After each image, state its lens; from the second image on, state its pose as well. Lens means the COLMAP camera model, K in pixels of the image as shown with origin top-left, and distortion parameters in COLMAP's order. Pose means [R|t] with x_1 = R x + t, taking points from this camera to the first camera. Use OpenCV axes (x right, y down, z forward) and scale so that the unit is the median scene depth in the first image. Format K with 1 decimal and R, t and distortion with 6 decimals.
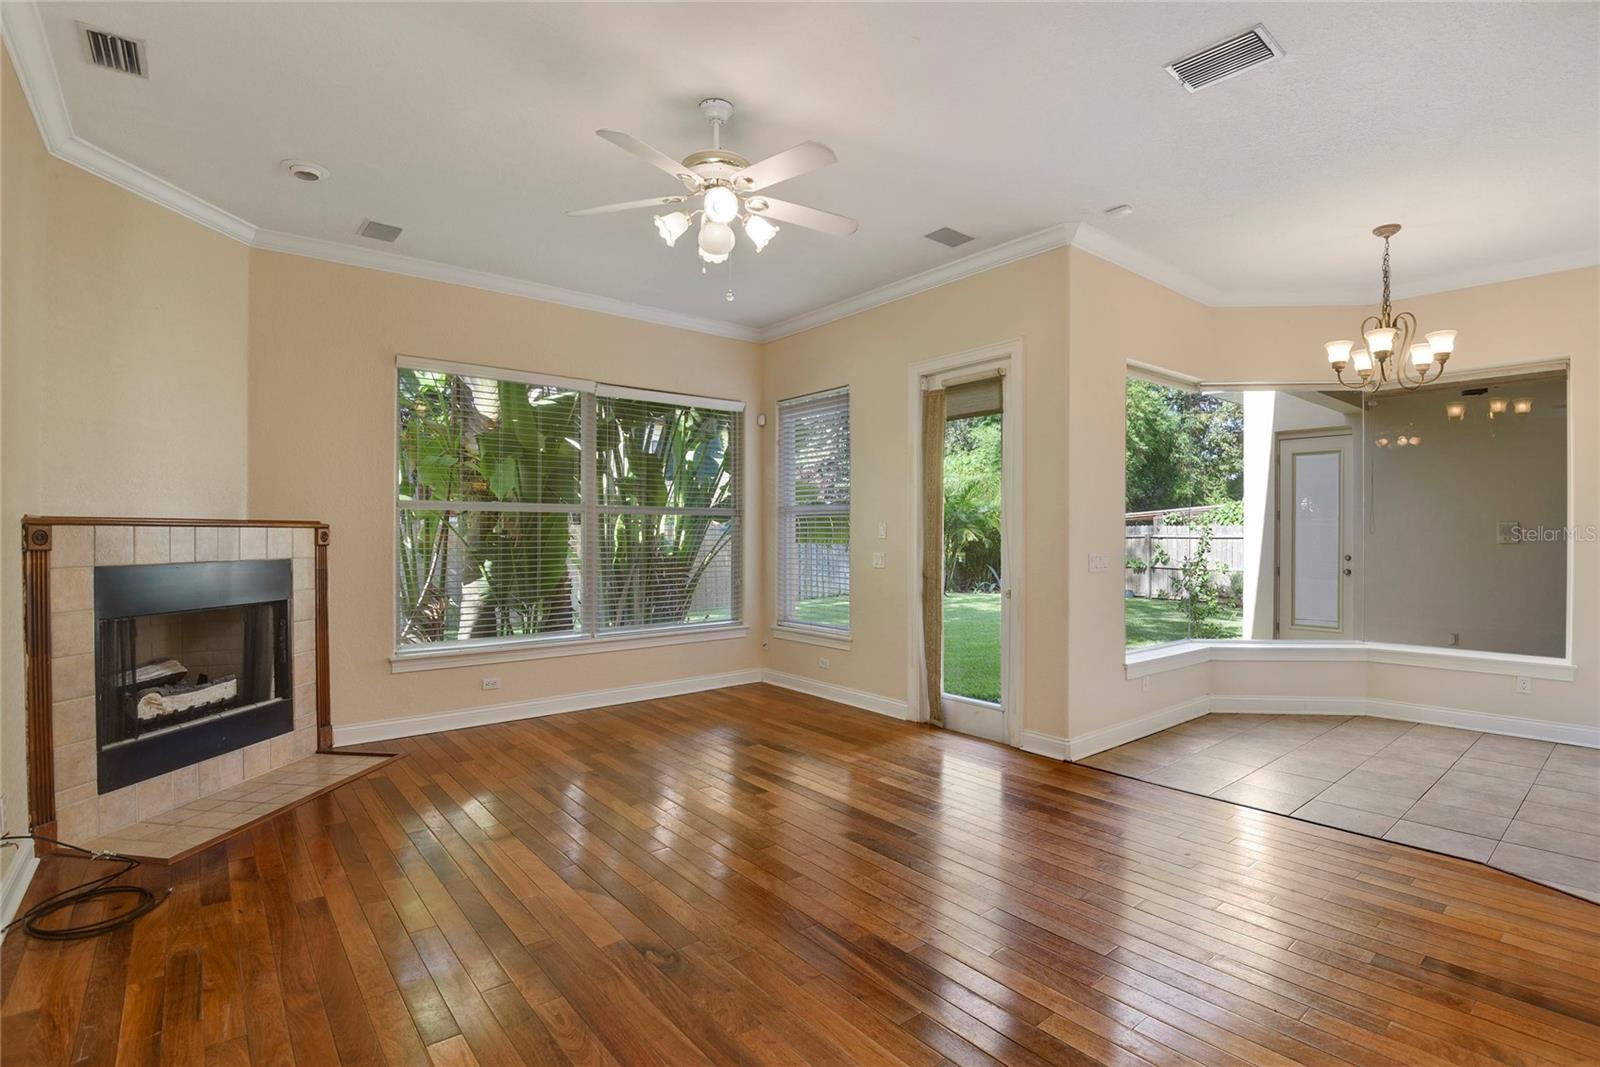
lens RADIAL K [[743.4, 0, 803.3], [0, 743.4, 533.4], [0, 0, 1]] dist [-0.017280, -0.001235]
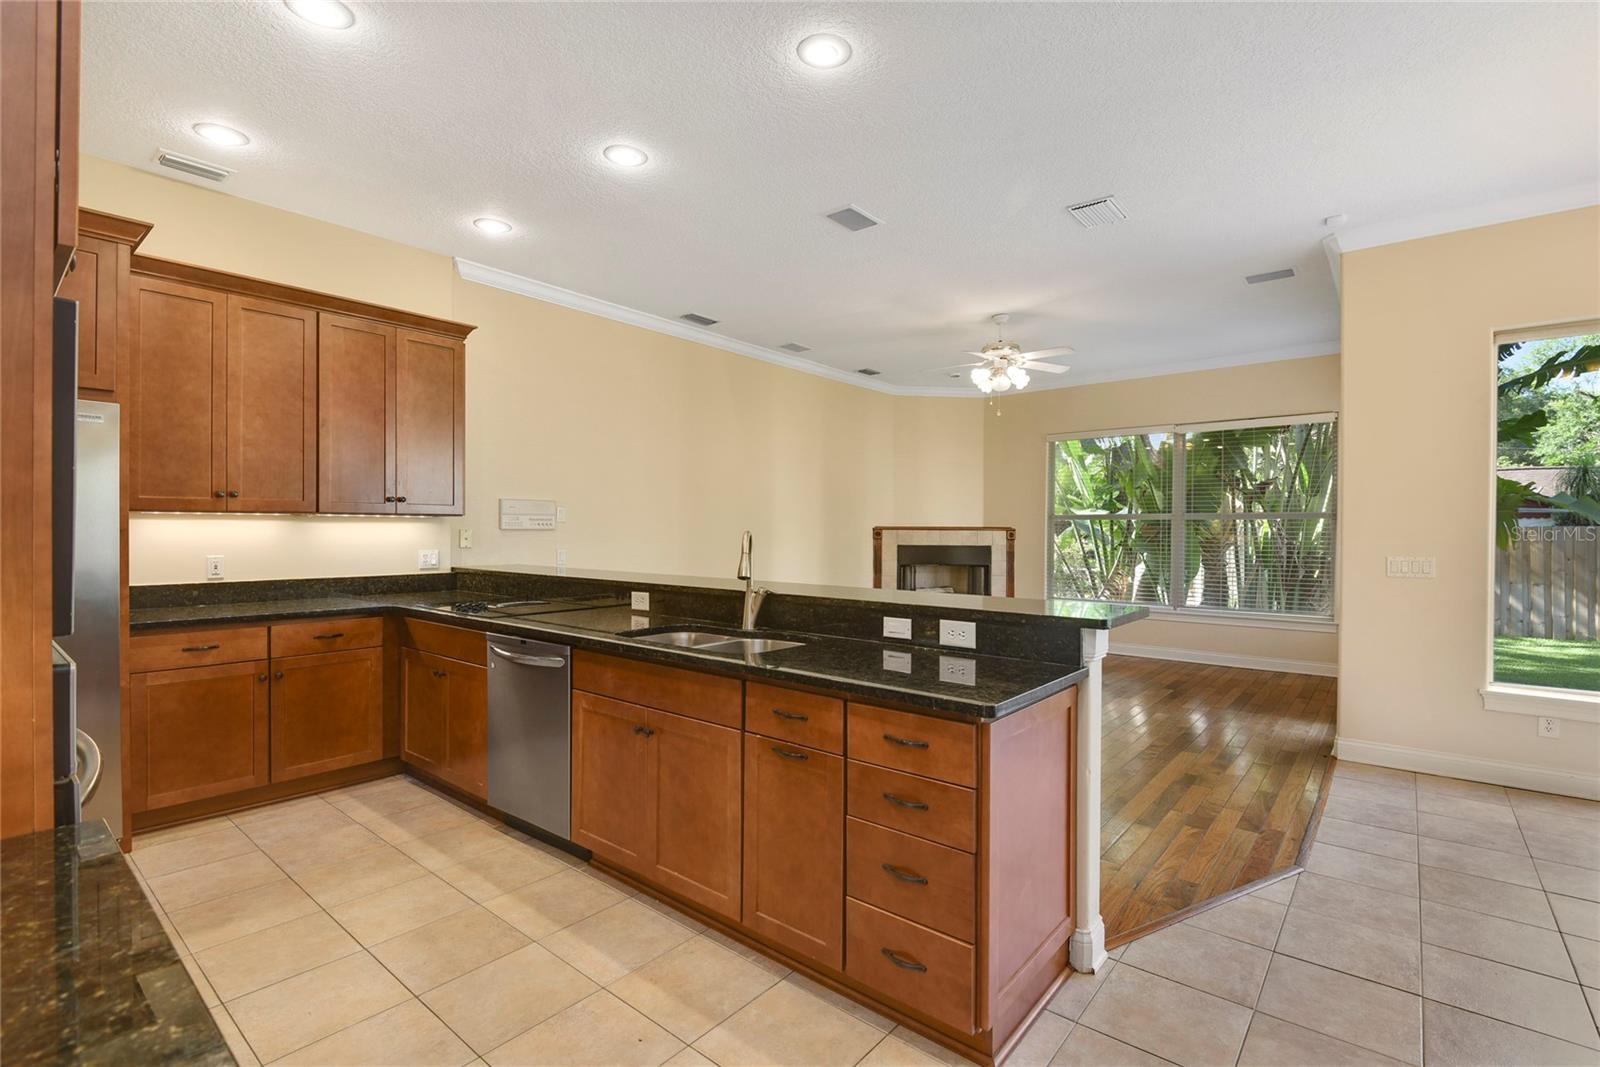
lens RADIAL K [[743.4, 0, 804.5], [0, 743.4, 530.9], [0, 0, 1]] dist [-0.017280, -0.001235]
pose [[0.183050, 0.002646, -0.983100, 1.580083], [-0.005997, 0.999981, 0.001575, -0.008708], [0.983085, 0.005608, 0.183062, 0.120472]]
